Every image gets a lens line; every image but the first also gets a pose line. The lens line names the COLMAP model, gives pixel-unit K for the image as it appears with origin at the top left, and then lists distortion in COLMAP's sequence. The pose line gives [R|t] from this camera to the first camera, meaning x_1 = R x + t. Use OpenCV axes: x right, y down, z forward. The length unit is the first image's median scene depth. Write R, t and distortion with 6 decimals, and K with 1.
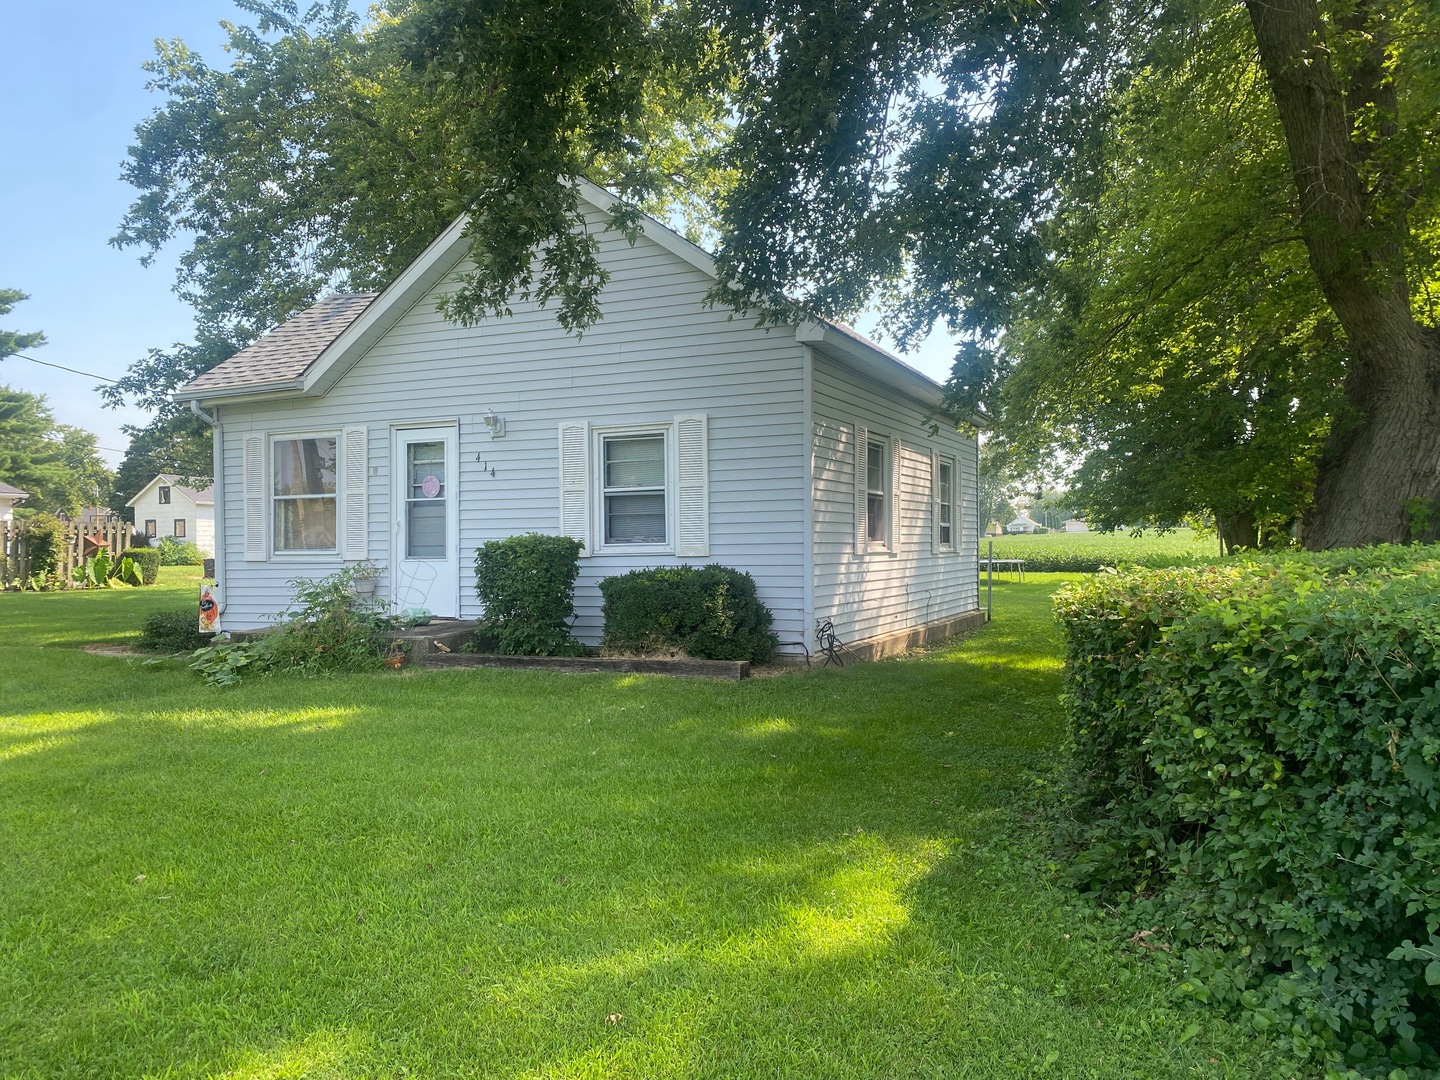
lens RADIAL K [[1113.0, 0, 721.0], [0, 1113.0, 542.8], [0, 0, 1]] dist [0.051995, -0.045363]
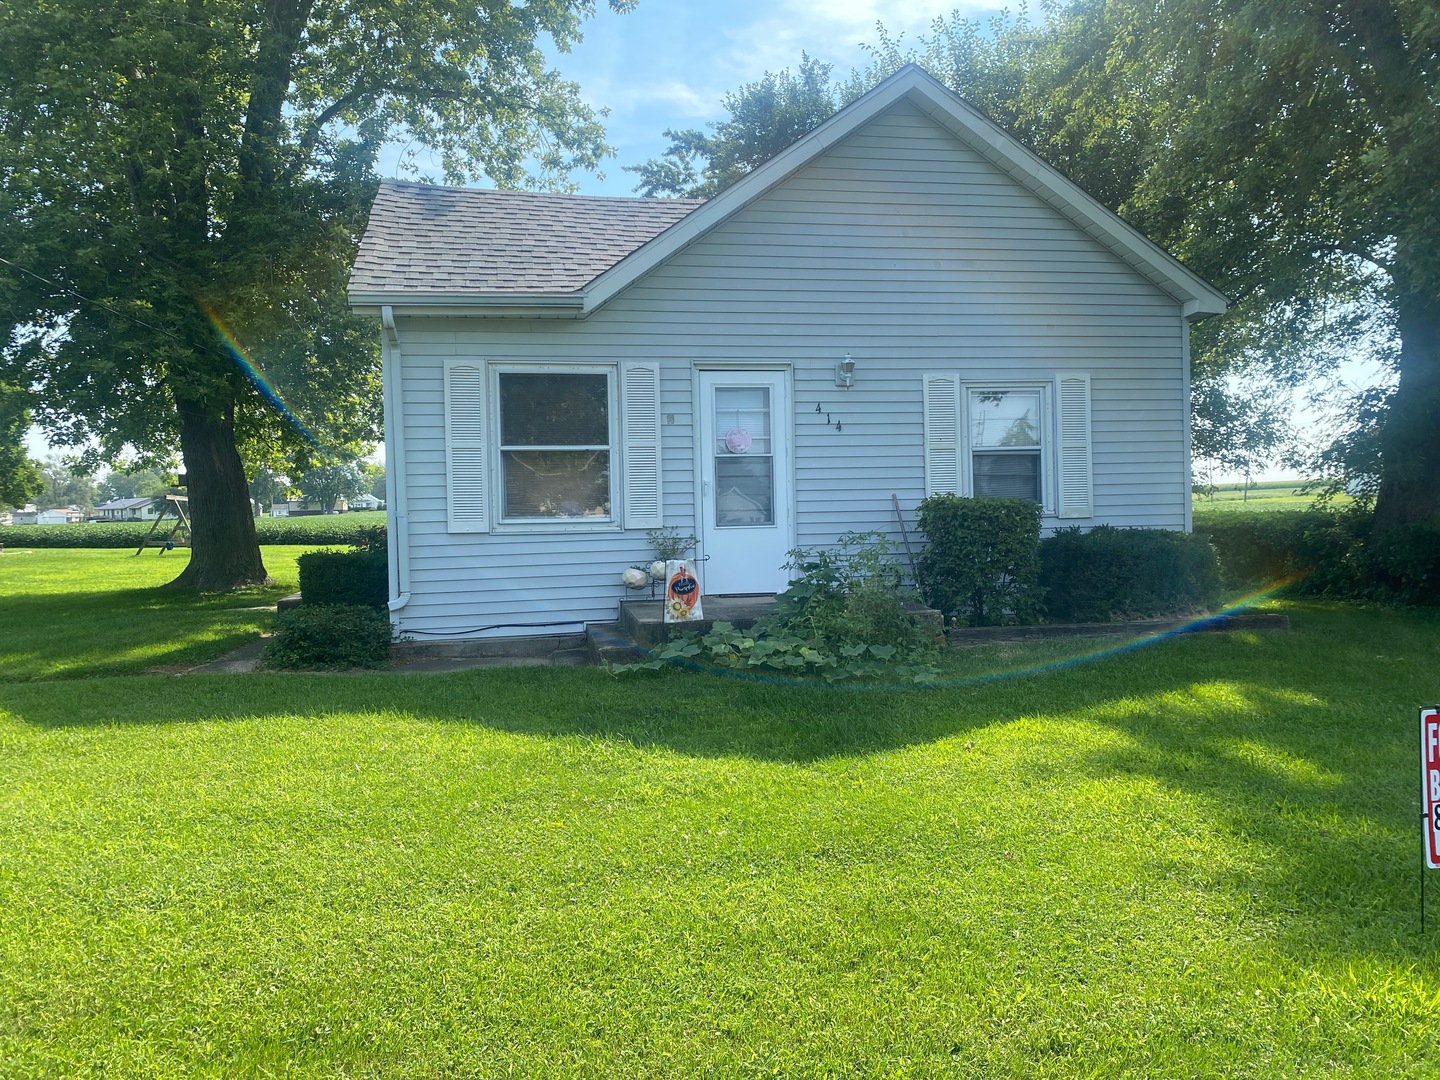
lens RADIAL K [[1113.0, 0, 721.5], [0, 1113.0, 540.1], [0, 0, 1]] dist [0.051995, -0.045363]
pose [[0.826589, -0.018799, 0.562493, -0.743848], [0.008524, 0.999746, 0.020886, 0.007507], [-0.562742, -0.012469, 0.826539, 0.310731]]
